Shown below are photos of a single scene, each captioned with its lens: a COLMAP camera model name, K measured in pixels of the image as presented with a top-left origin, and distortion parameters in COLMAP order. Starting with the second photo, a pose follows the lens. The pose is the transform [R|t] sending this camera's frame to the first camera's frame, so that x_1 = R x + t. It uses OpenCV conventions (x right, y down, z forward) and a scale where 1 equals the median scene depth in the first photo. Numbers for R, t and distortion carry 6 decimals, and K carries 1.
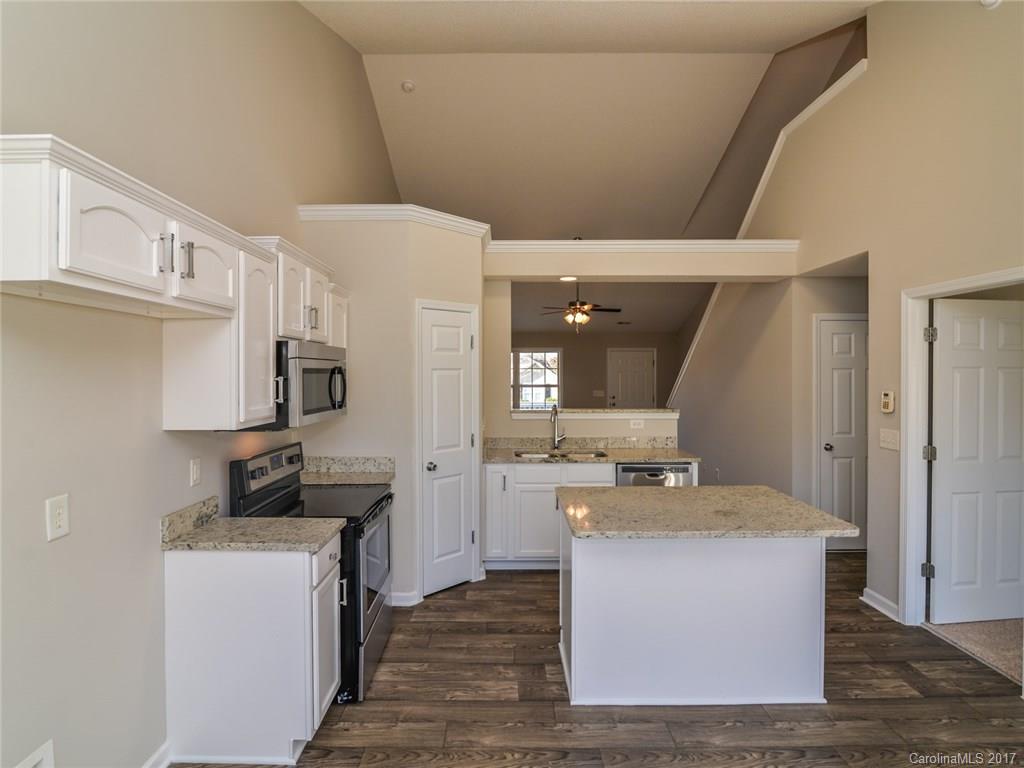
lens RADIAL K [[538.1, 0, 503.8], [0, 538.1, 372.9], [0, 0, 1]] dist [-0.019733, 0.000798]
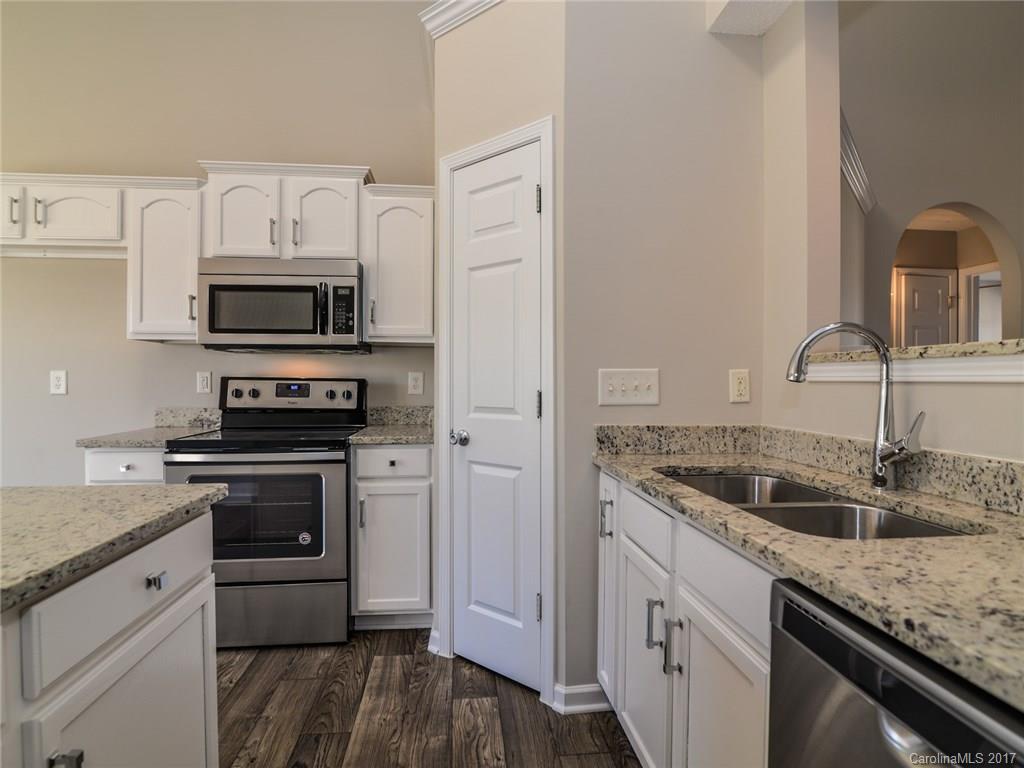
lens RADIAL K [[536.6, 0, 511.5], [0, 536.6, 386.3], [0, 0, 1]] dist [-0.020699, -0.000335]
pose [[0.111420, 0.013949, -0.993676, 0.455869], [-0.007492, 0.999885, 0.013196, 0.113688], [0.993745, 0.005974, 0.111512, 1.018612]]
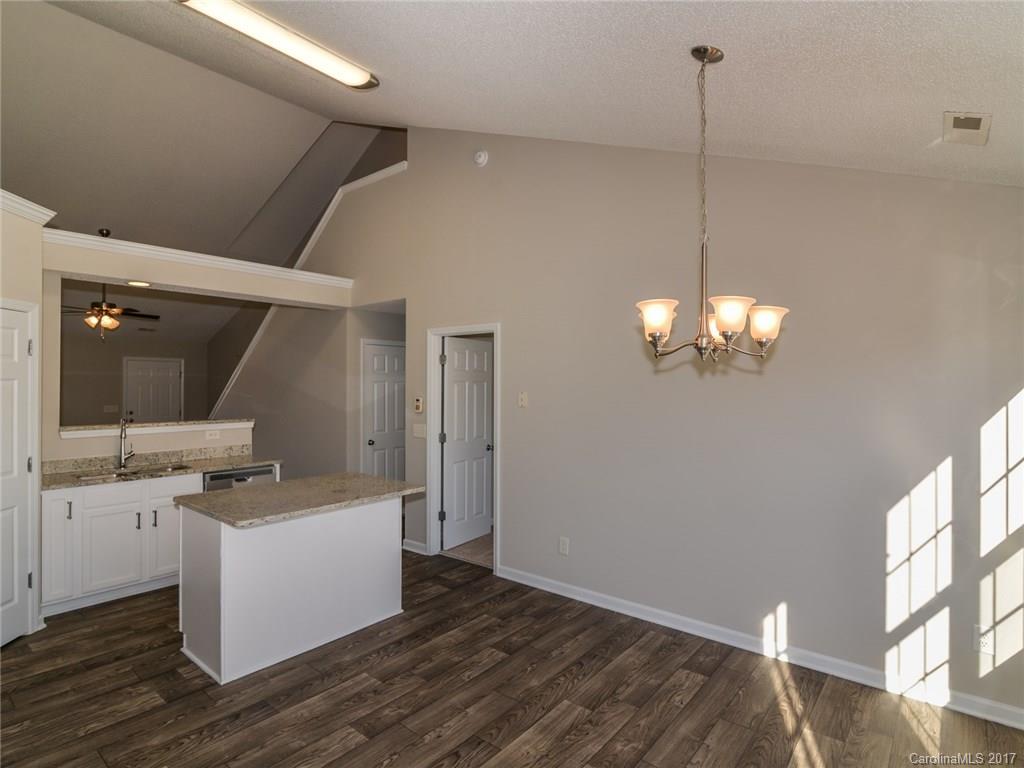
lens RADIAL K [[542.4, 0, 511.4], [0, 542.4, 380.1], [0, 0, 1]] dist [-0.025897, 0.001008]
pose [[0.629165, 0.008322, 0.777227, -0.253022], [-0.000898, 0.999950, -0.009980, 0.001220], [-0.777271, 0.005581, 0.629141, -0.115657]]
